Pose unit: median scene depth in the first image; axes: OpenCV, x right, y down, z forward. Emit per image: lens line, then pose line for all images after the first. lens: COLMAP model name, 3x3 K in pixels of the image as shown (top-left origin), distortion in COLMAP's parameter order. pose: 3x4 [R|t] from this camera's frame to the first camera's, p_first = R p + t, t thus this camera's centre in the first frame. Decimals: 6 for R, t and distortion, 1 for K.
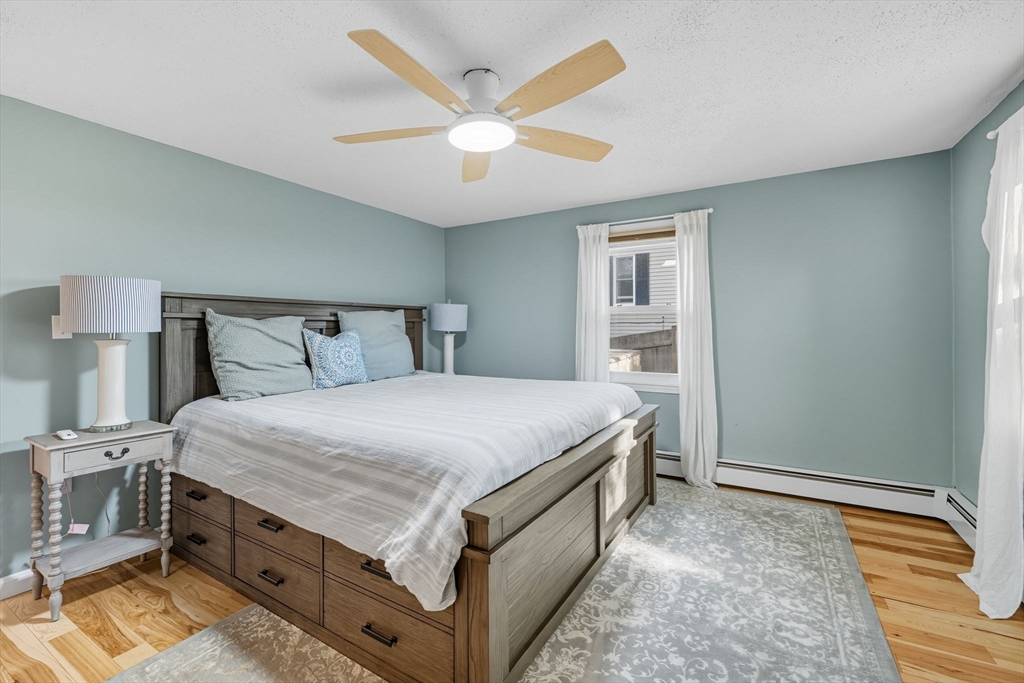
lens RADIAL K [[440.3, 0, 511.5], [0, 440.3, 333.1], [0, 0, 1]] dist [0.000743, 0.000014]
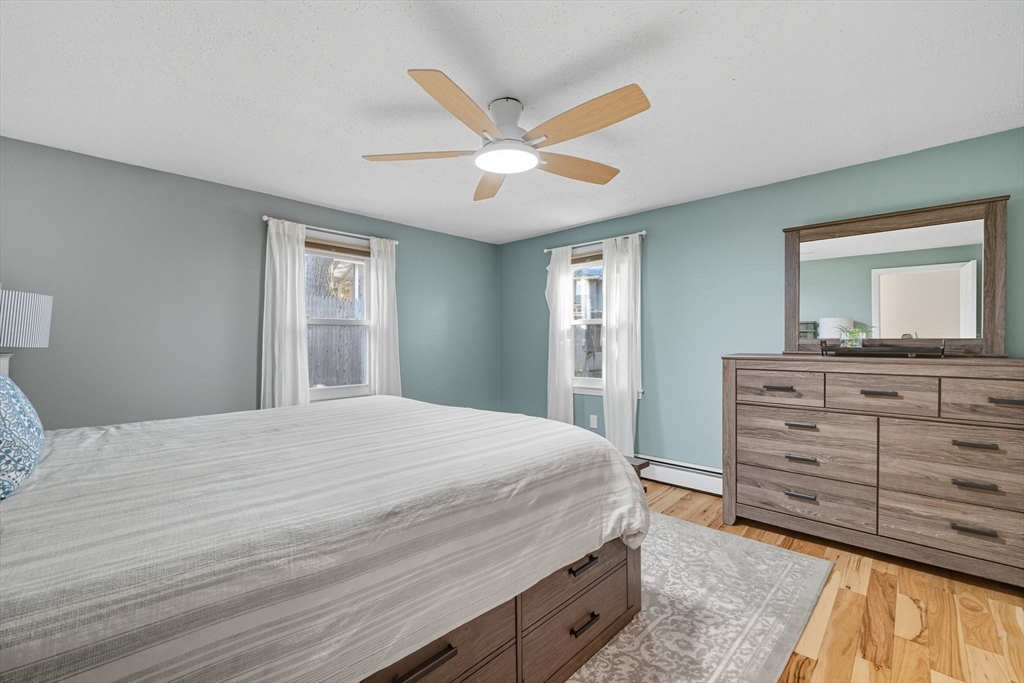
lens RADIAL K [[440.3, 0, 512.2], [0, 440.3, 343.3], [0, 0, 1]] dist [0.000743, 0.000014]
pose [[0.218376, -0.006175, 0.975845, -1.224627], [0.011693, 0.999925, 0.003711, -0.009025], [-0.975795, 0.010601, 0.218431, 0.820693]]
